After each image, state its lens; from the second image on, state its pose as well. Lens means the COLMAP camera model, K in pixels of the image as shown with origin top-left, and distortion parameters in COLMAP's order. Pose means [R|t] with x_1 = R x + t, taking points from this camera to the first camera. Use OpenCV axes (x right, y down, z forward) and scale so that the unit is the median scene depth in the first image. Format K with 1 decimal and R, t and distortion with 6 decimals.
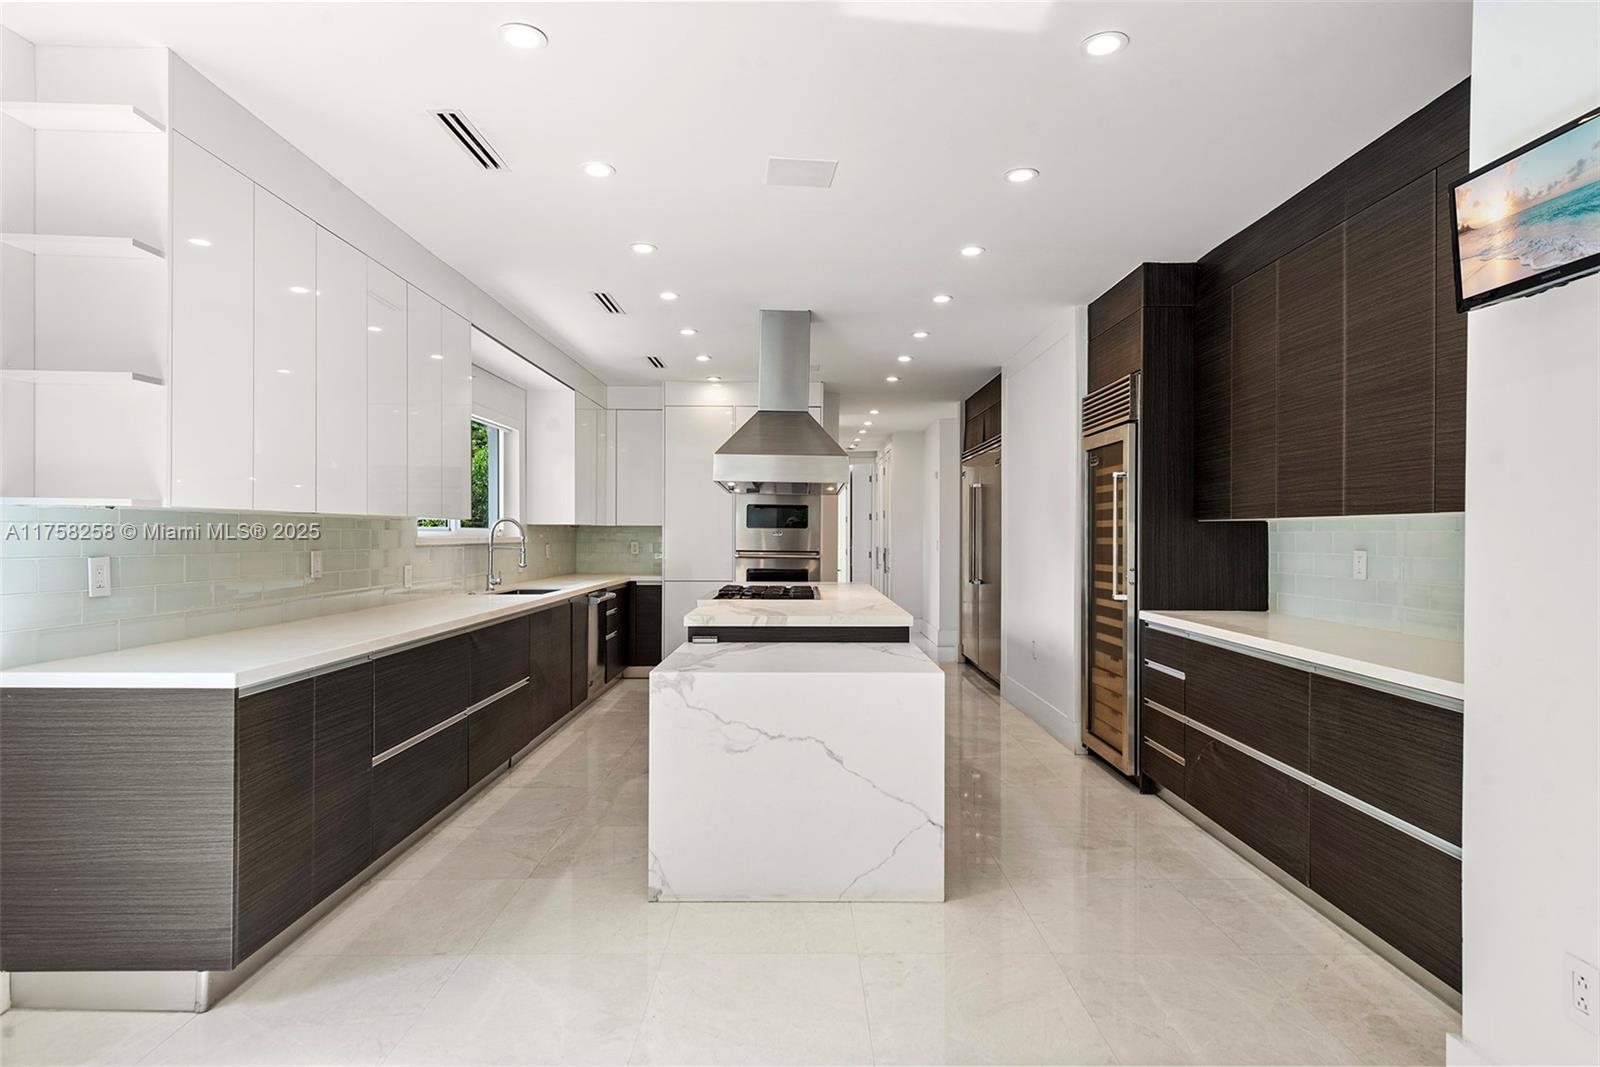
lens RADIAL K [[898.0, 0, 806.0], [0, 898.0, 534.1], [0, 0, 1]] dist [0.026599, -0.001321]
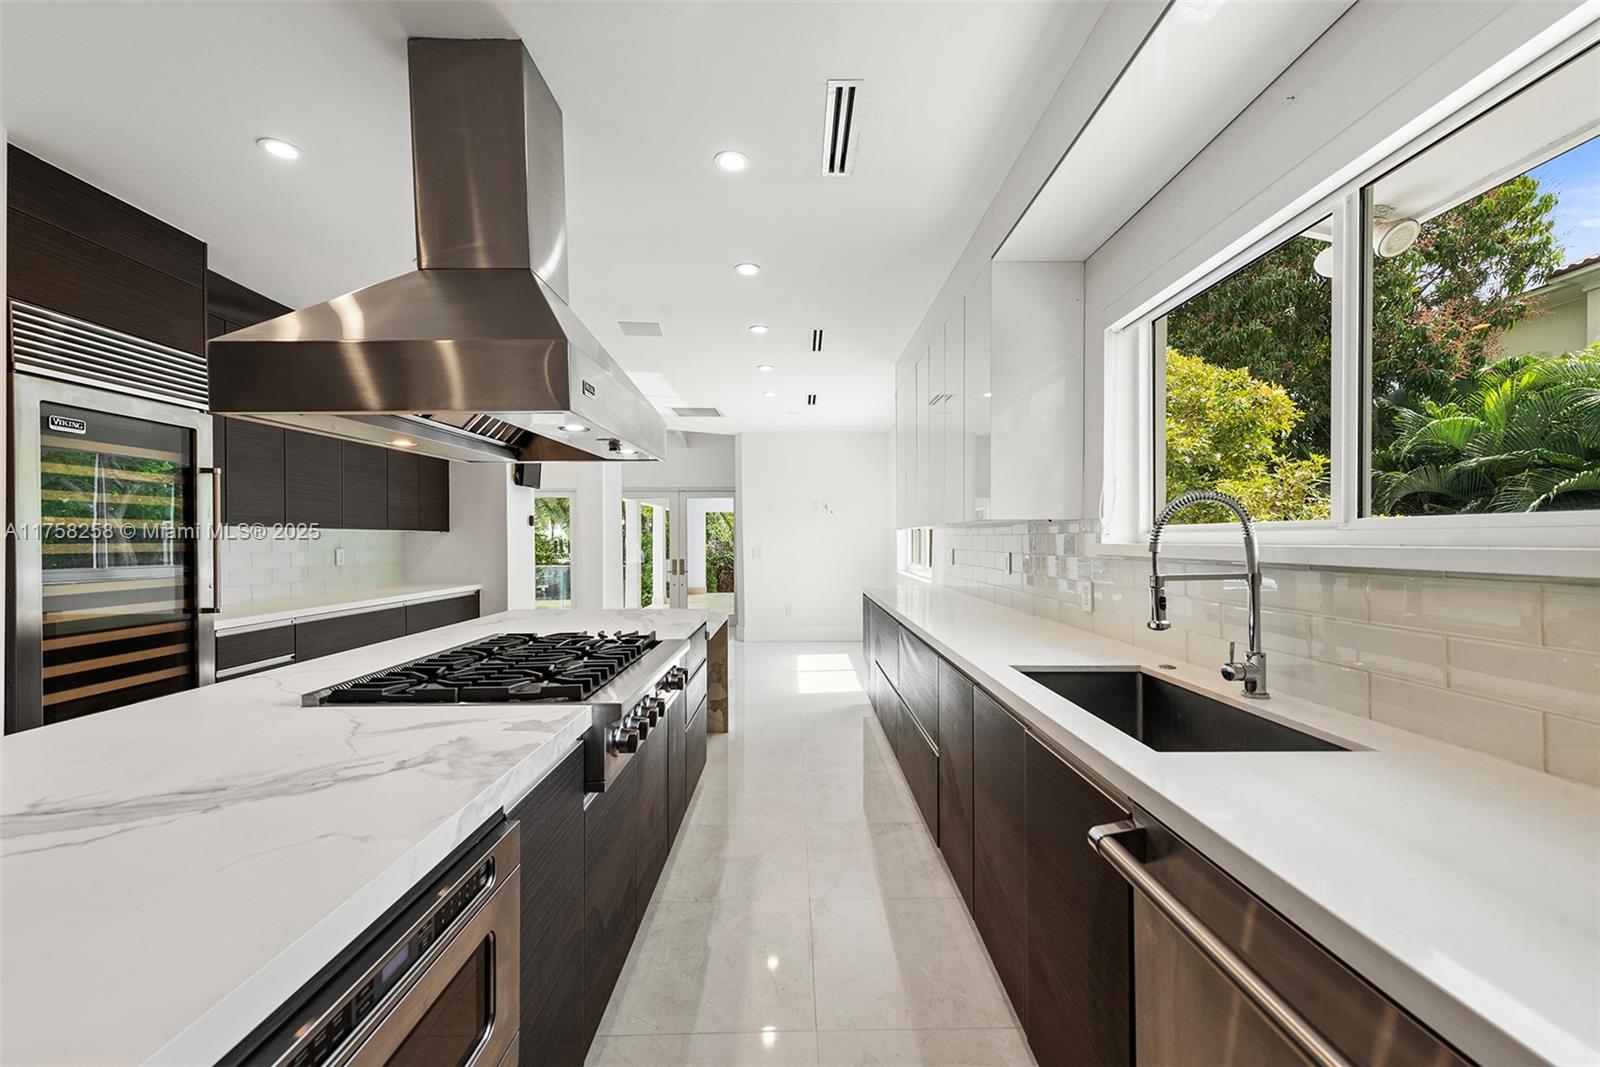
lens RADIAL K [[636.1, 0, 802.0], [0, 636.1, 542.0], [0, 0, 1]] dist [0.009029, -0.001824]
pose [[-0.999914, -0.002188, -0.012930, -0.248168], [-0.002233, 0.999992, 0.003418, -0.000180], [0.012922, 0.003446, -0.999911, 1.824212]]
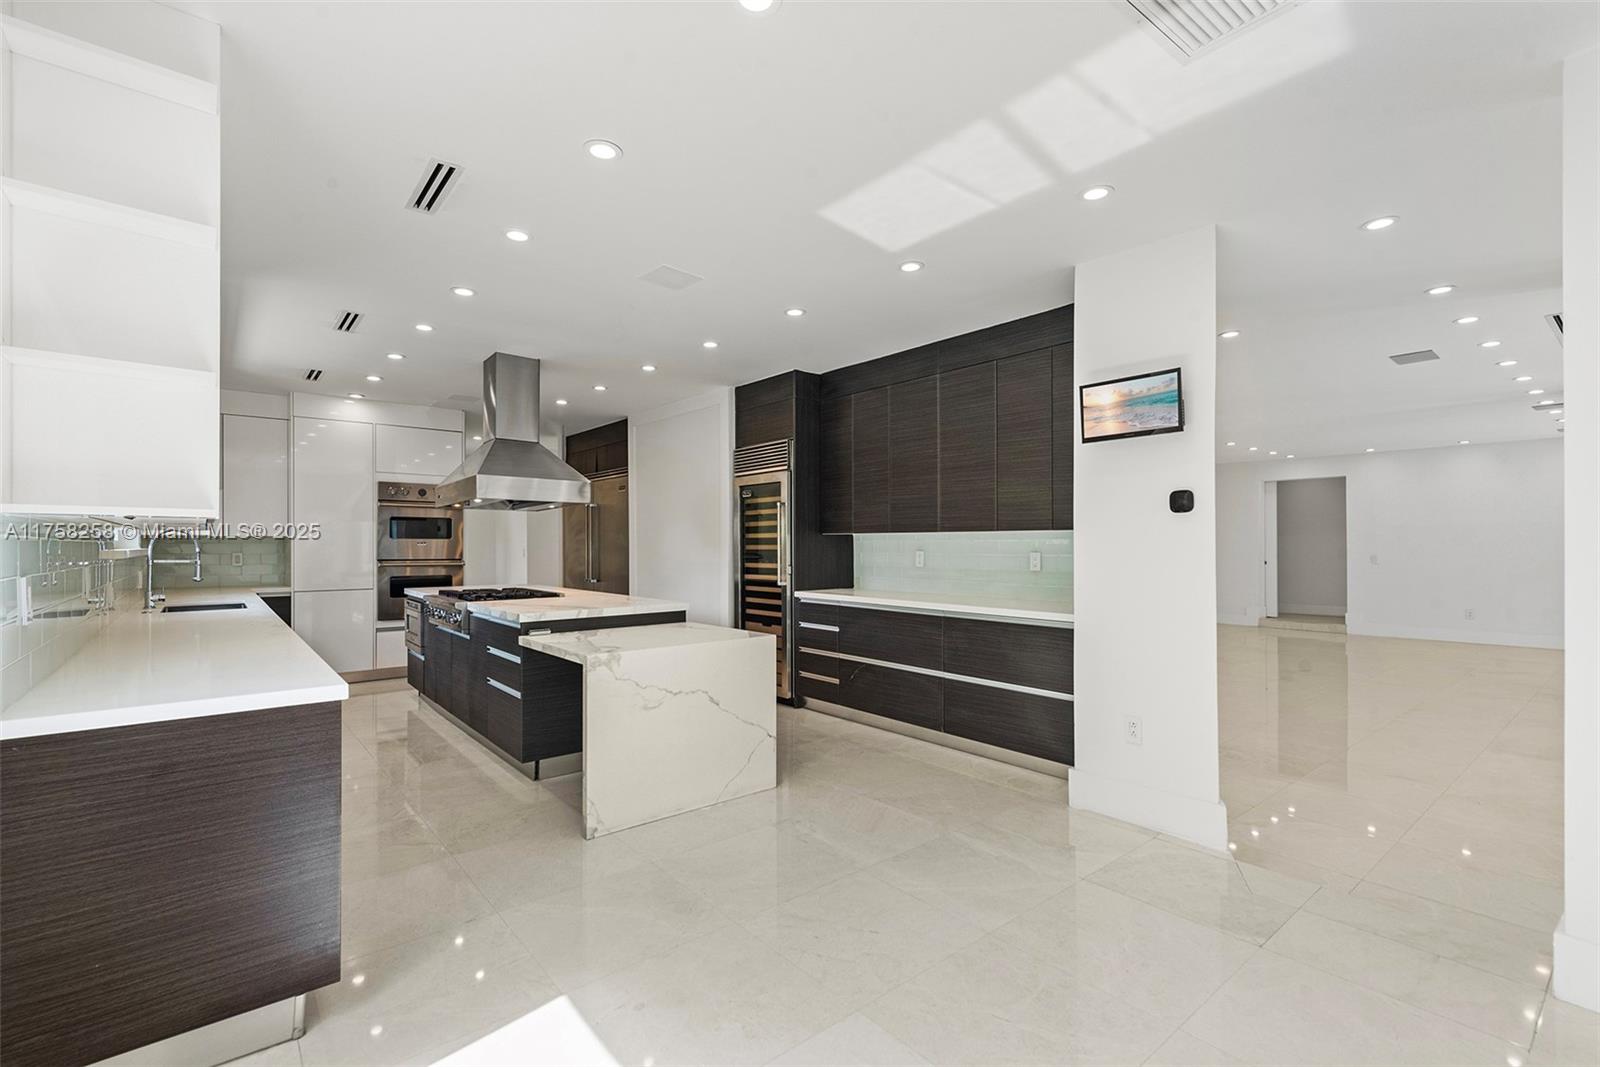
lens RADIAL K [[719.1, 0, 805.0], [0, 719.1, 537.6], [0, 0, 1]] dist [0.023412, -0.000350]
pose [[0.771269, -0.000538, 0.636510, -0.450378], [0.005233, 0.999971, -0.005496, -0.001712], [-0.636488, 0.007570, 0.771249, 0.028892]]
